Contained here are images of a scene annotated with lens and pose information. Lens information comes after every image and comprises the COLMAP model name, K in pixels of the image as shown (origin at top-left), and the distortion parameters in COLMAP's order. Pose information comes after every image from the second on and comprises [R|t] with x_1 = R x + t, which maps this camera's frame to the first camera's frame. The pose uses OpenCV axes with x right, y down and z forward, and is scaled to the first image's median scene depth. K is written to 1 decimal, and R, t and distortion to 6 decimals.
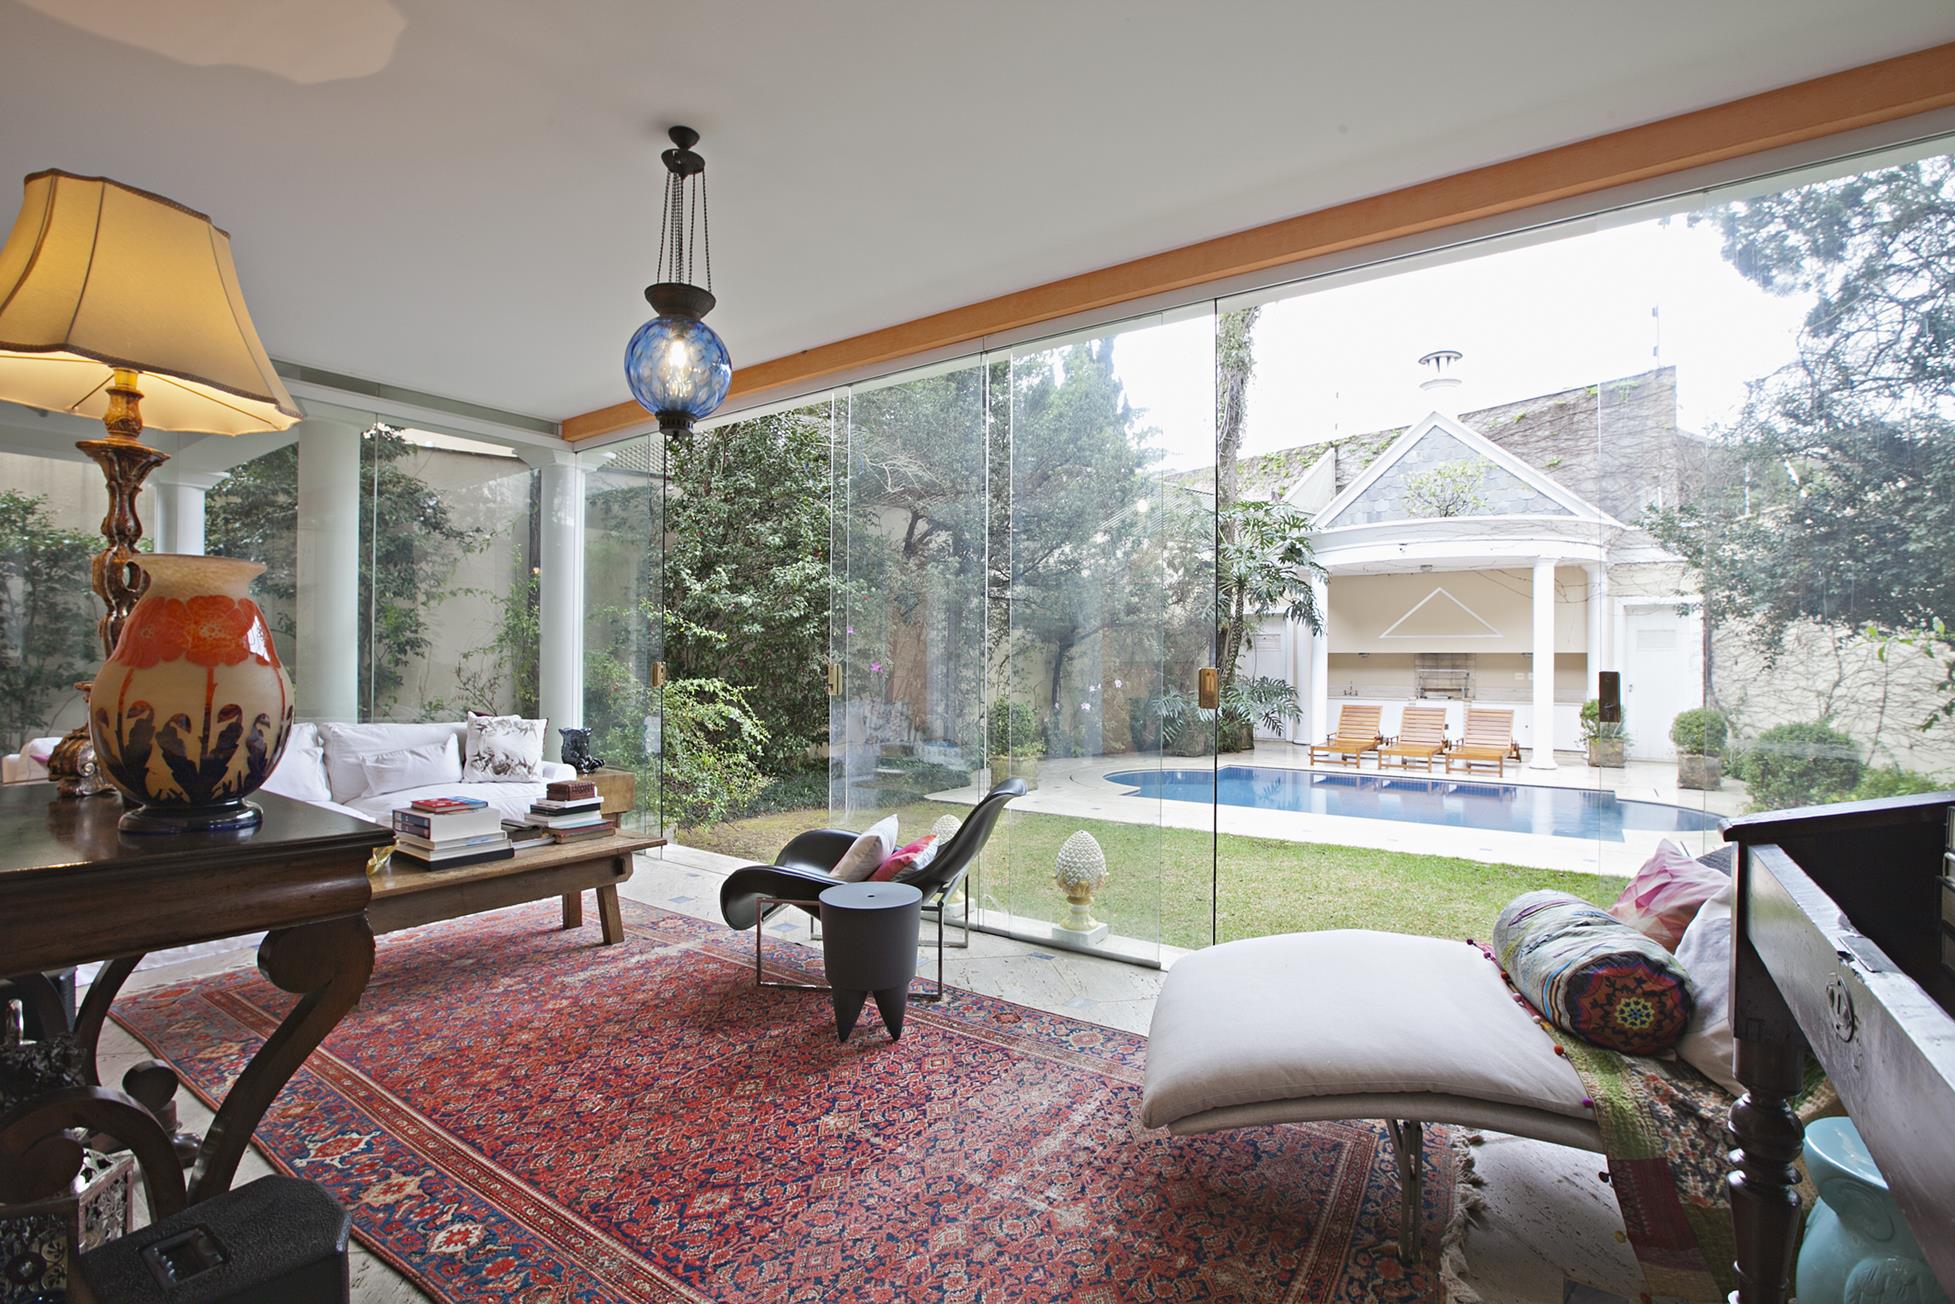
lens RADIAL K [[897.9, 0, 988.4], [0, 897.9, 645.3], [0, 0, 1]] dist [-0.038949, 0.003334]
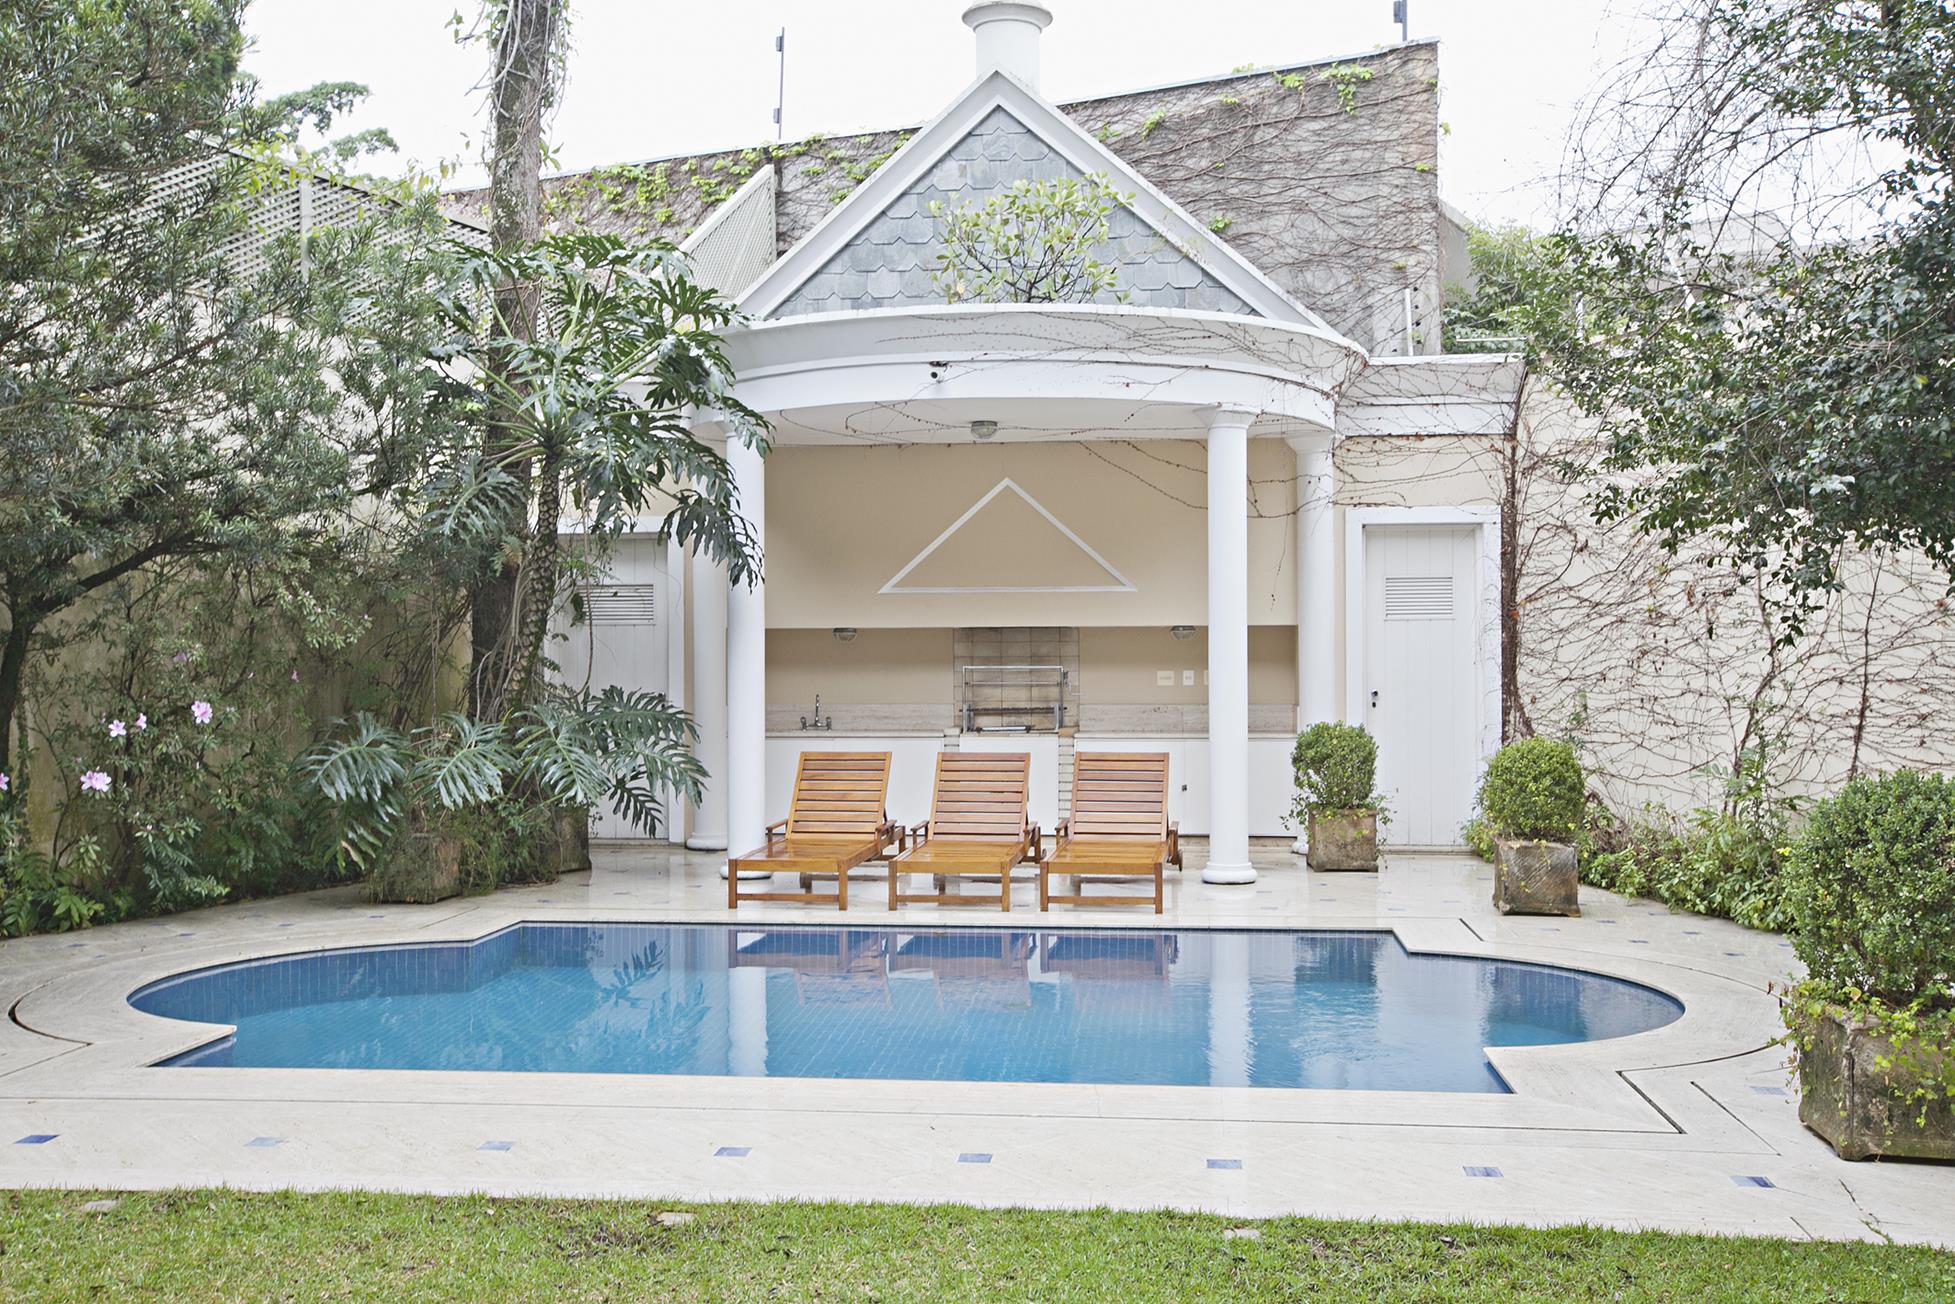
lens RADIAL K [[1855.9, 0, 978.3], [0, 1855.9, 648.6], [0, 0, 1]] dist [0.074816, 0.000000]
pose [[0.884168, -0.006478, 0.467125, 0.070607], [0.002148, 0.999950, 0.009801, 0.010975], [-0.467165, -0.007662, 0.884137, 0.208687]]
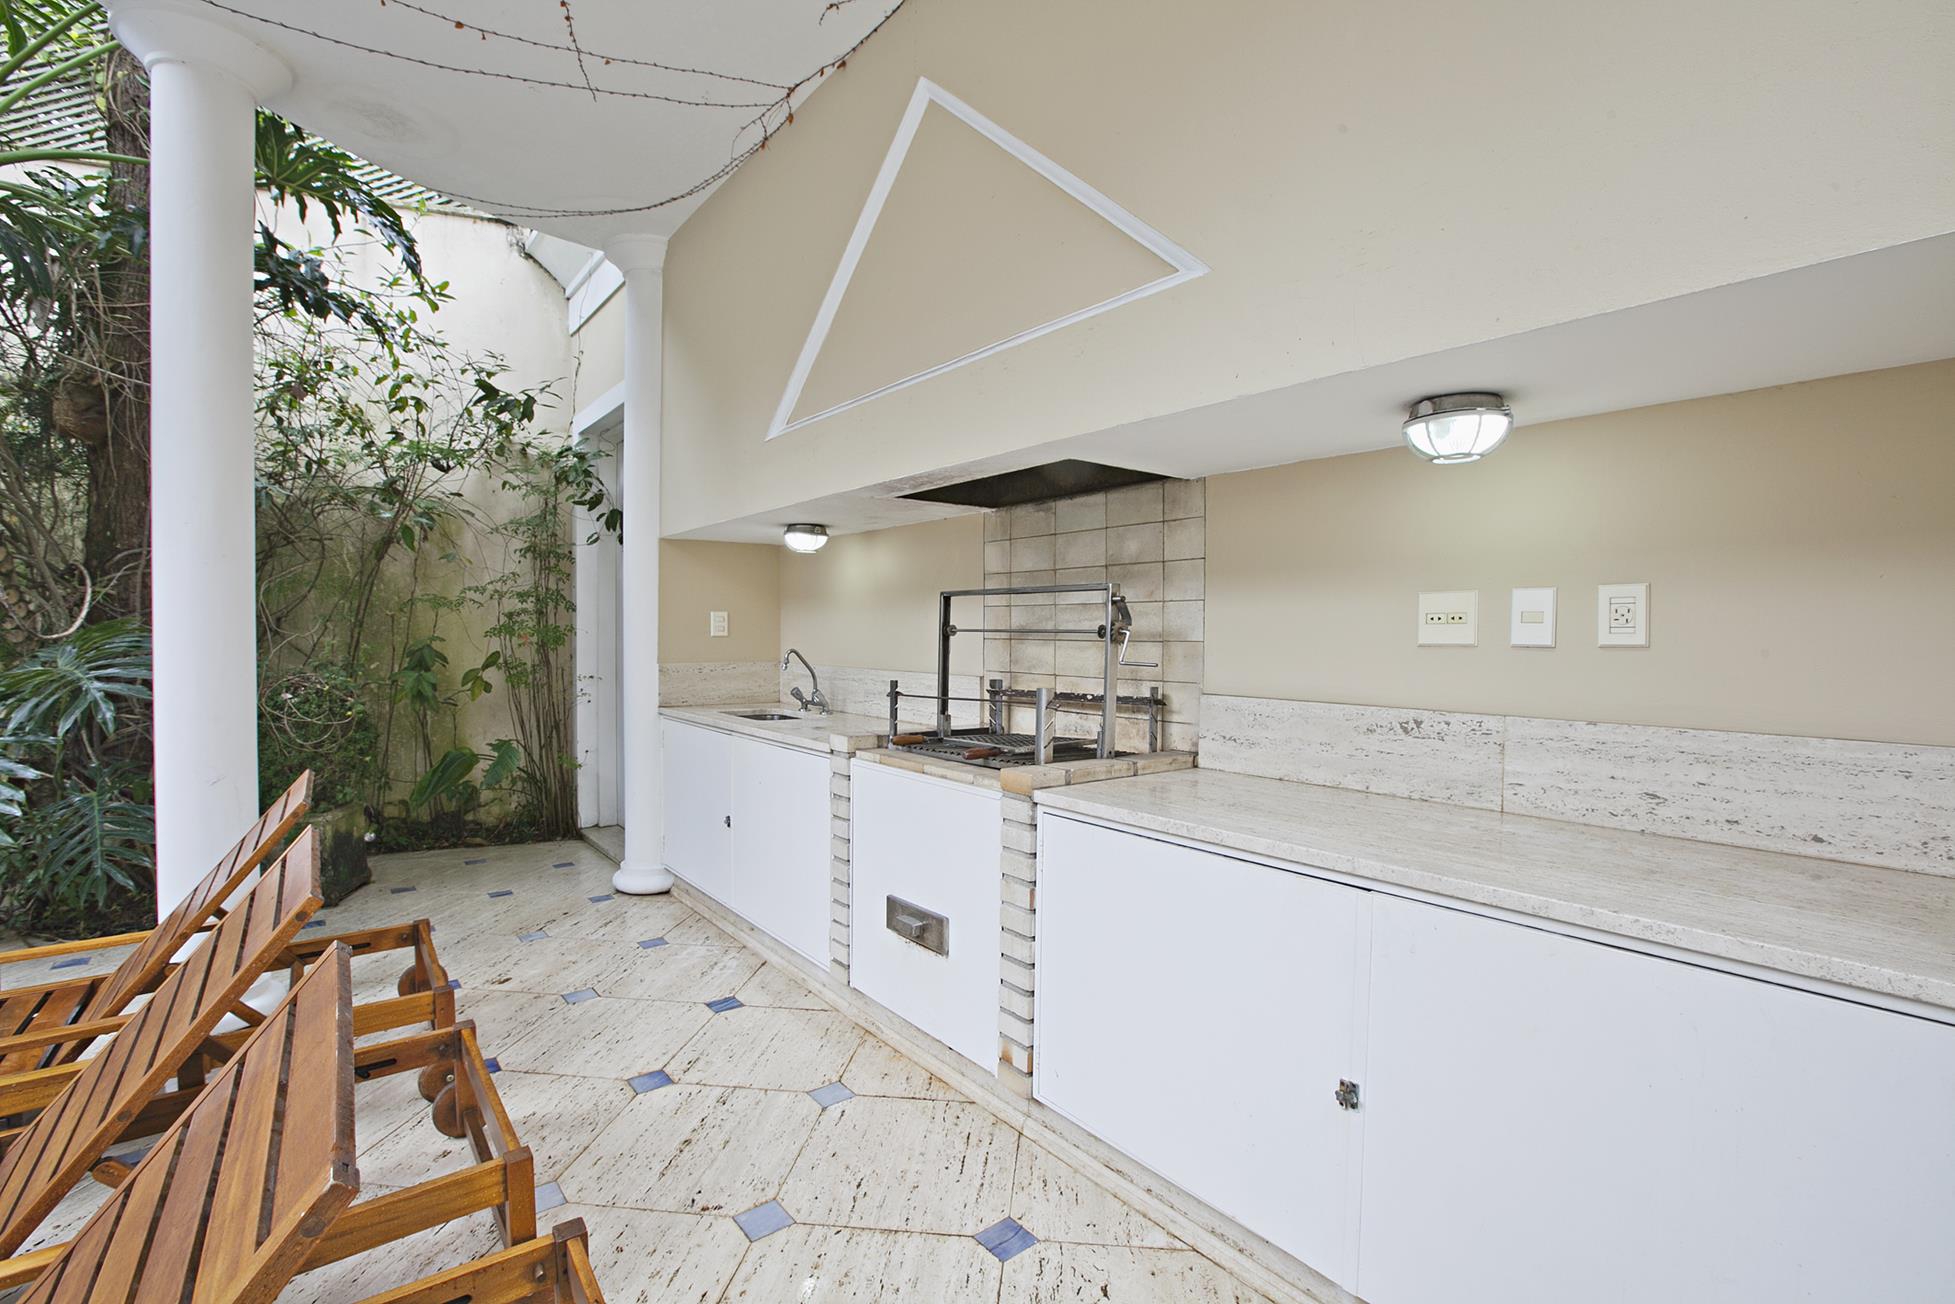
lens RADIAL K [[897.9, 0, 978.8], [0, 897.9, 648.8], [0, 0, 1]] dist [-0.038949, 0.003334]
pose [[0.954070, 0.004501, -0.299551, 0.599846], [0.006210, 0.999375, 0.034793, 0.036530], [0.299521, -0.035055, 0.953446, 0.894511]]
